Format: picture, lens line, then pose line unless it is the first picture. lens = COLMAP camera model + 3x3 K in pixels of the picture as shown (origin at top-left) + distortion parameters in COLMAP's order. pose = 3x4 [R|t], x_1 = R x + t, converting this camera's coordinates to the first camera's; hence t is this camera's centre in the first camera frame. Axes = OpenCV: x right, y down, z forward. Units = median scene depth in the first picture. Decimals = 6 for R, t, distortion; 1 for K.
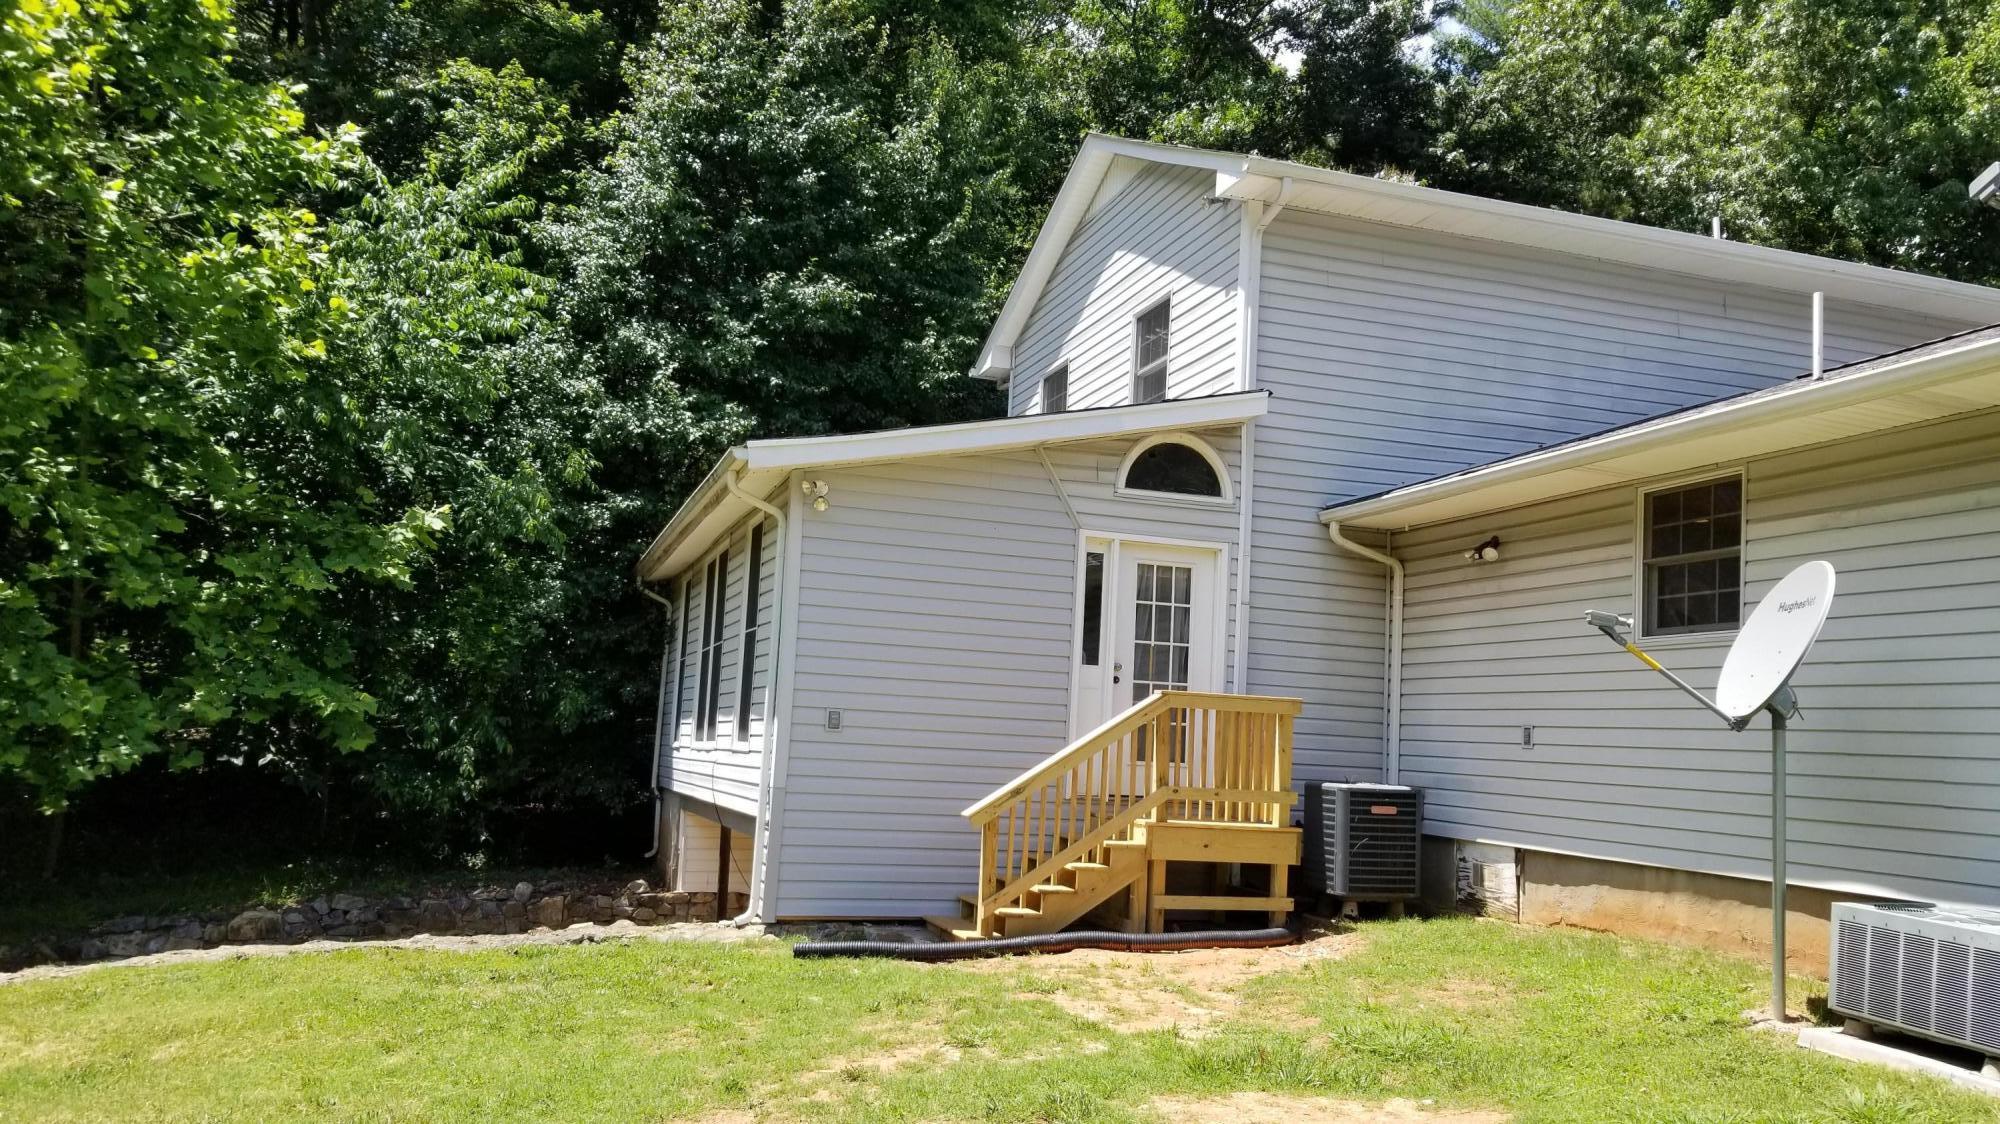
lens RADIAL K [[1540.6, 0, 996.9], [0, 1540.6, 566.8], [0, 0, 1]] dist [0.051983, -0.049635]
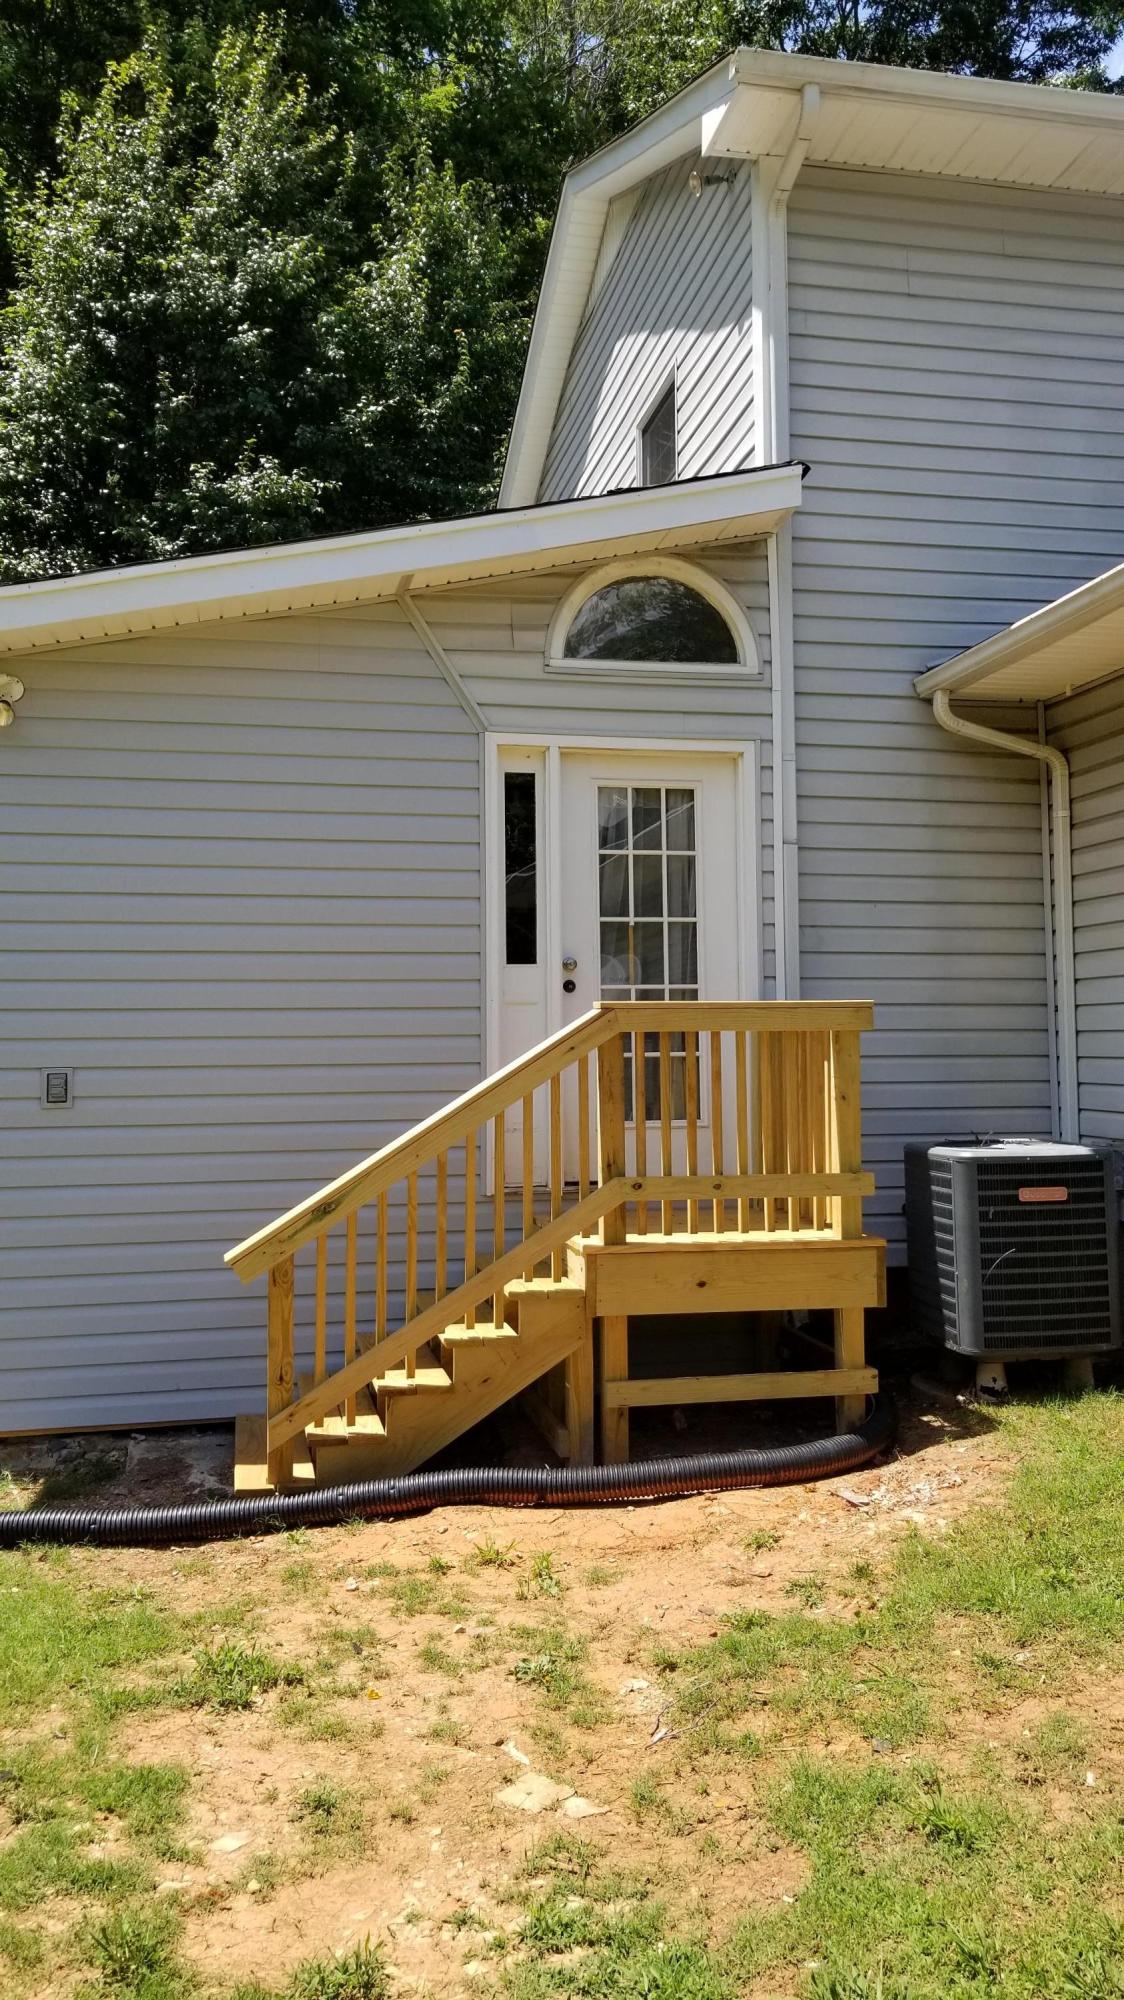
lens RADIAL K [[1540.6, 0, 556.5], [0, 1540.6, 930.4], [0, 0, 1]] dist [0.051983, -0.049635]
pose [[0.992175, -0.067792, -0.104847, 0.134121], [0.071178, 0.997045, 0.028897, 0.034496], [0.102578, -0.036134, 0.994068, 0.414296]]
